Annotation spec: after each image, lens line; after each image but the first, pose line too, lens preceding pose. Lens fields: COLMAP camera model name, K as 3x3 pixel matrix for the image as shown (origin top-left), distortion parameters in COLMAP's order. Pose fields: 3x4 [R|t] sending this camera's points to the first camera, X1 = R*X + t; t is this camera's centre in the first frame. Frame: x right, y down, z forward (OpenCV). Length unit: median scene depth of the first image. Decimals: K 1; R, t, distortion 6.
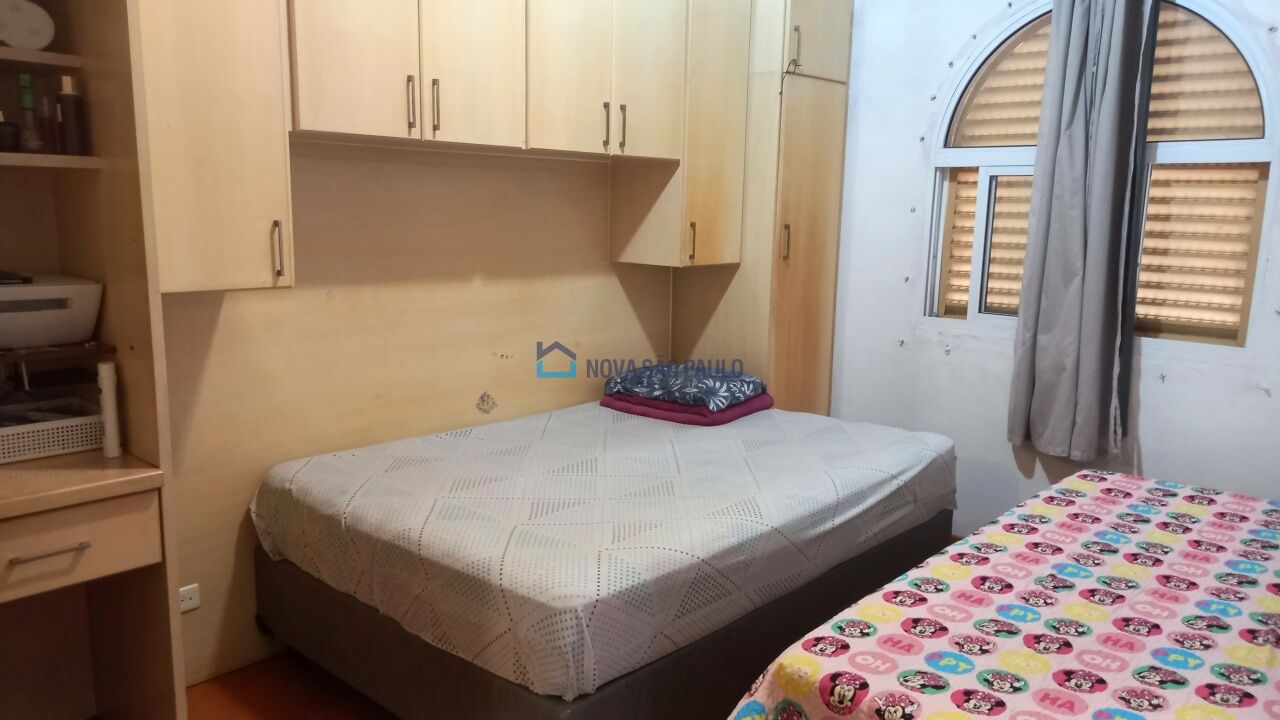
lens RADIAL K [[918.3, 0, 640.0], [0, 918.3, 360.0], [0, 0, 1]] dist [0.065251, -0.057362]
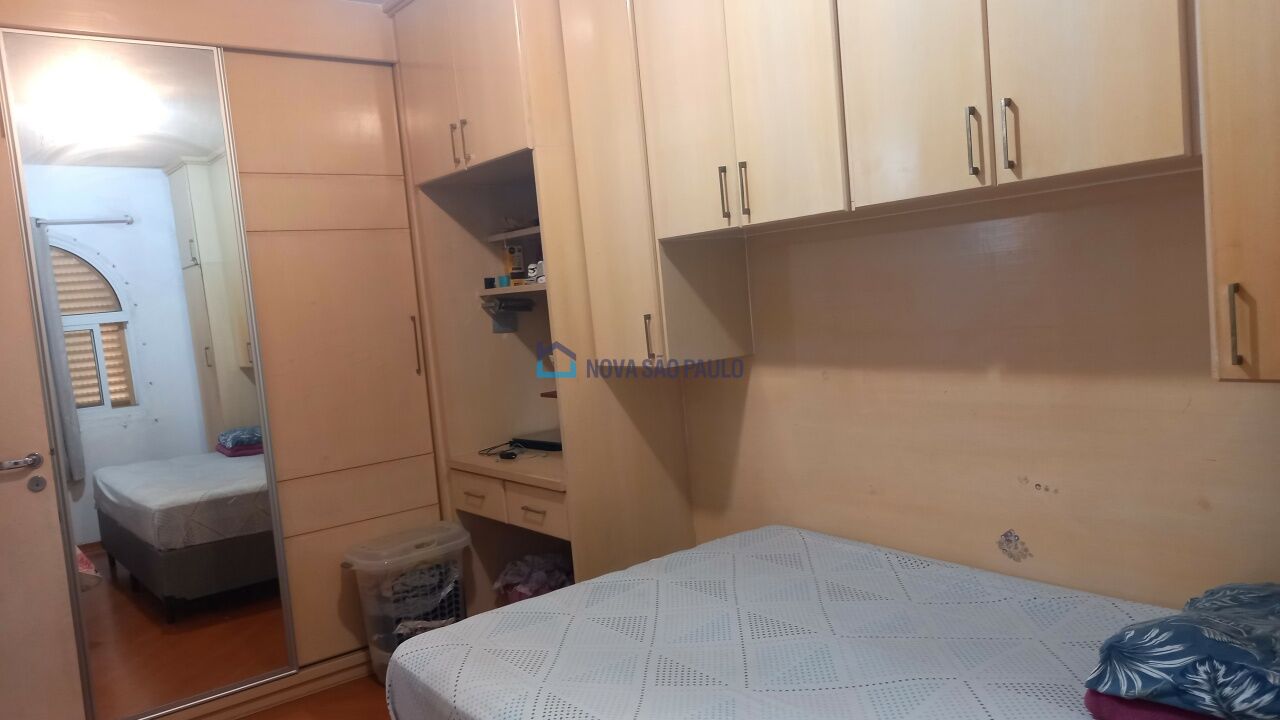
lens RADIAL K [[918.3, 0, 640.0], [0, 918.3, 360.0], [0, 0, 1]] dist [0.065251, -0.057362]
pose [[-0.165502, 0.073015, -0.983503, 0.769081], [-0.077874, 0.993174, 0.086838, -0.180926], [0.983130, 0.090961, -0.158687, 1.096957]]
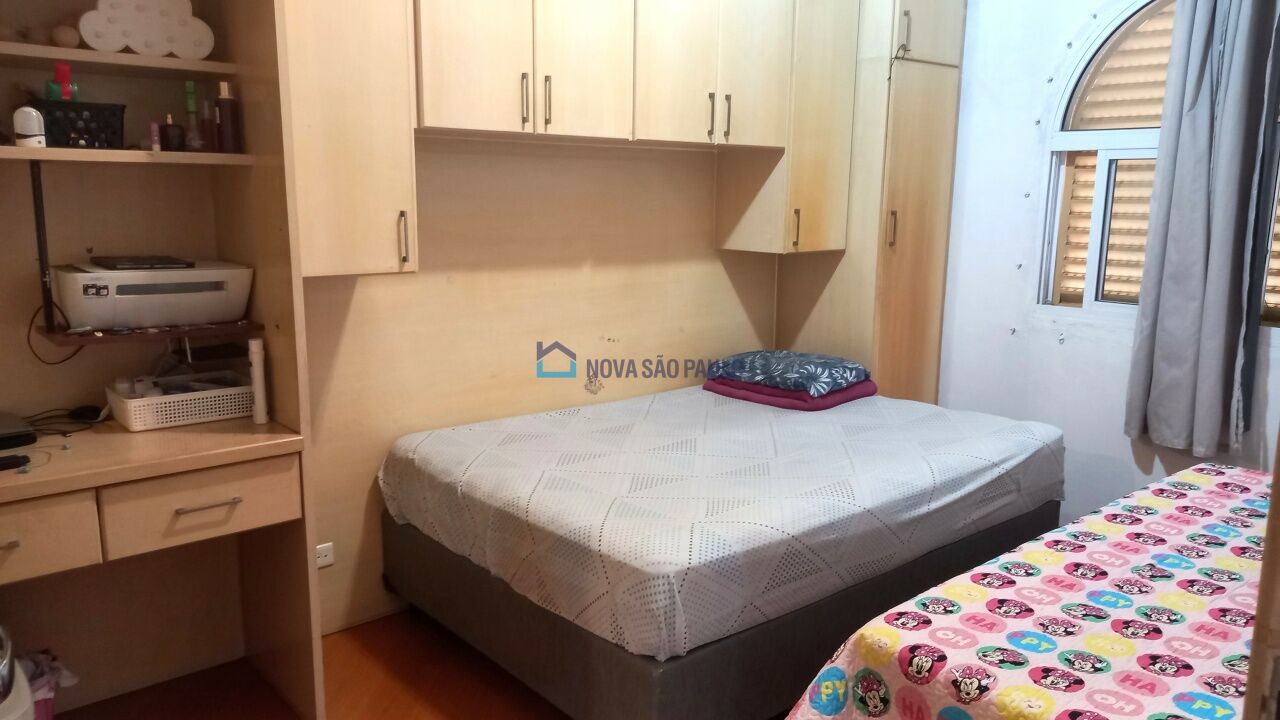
lens RADIAL K [[918.3, 0, 640.0], [0, 918.3, 360.0], [0, 0, 1]] dist [0.065251, -0.057362]
pose [[0.992315, 0.014728, -0.122860, 0.017688], [-0.013120, 0.999818, 0.013883, 0.005355], [0.123042, -0.012164, 0.992327, -0.038825]]
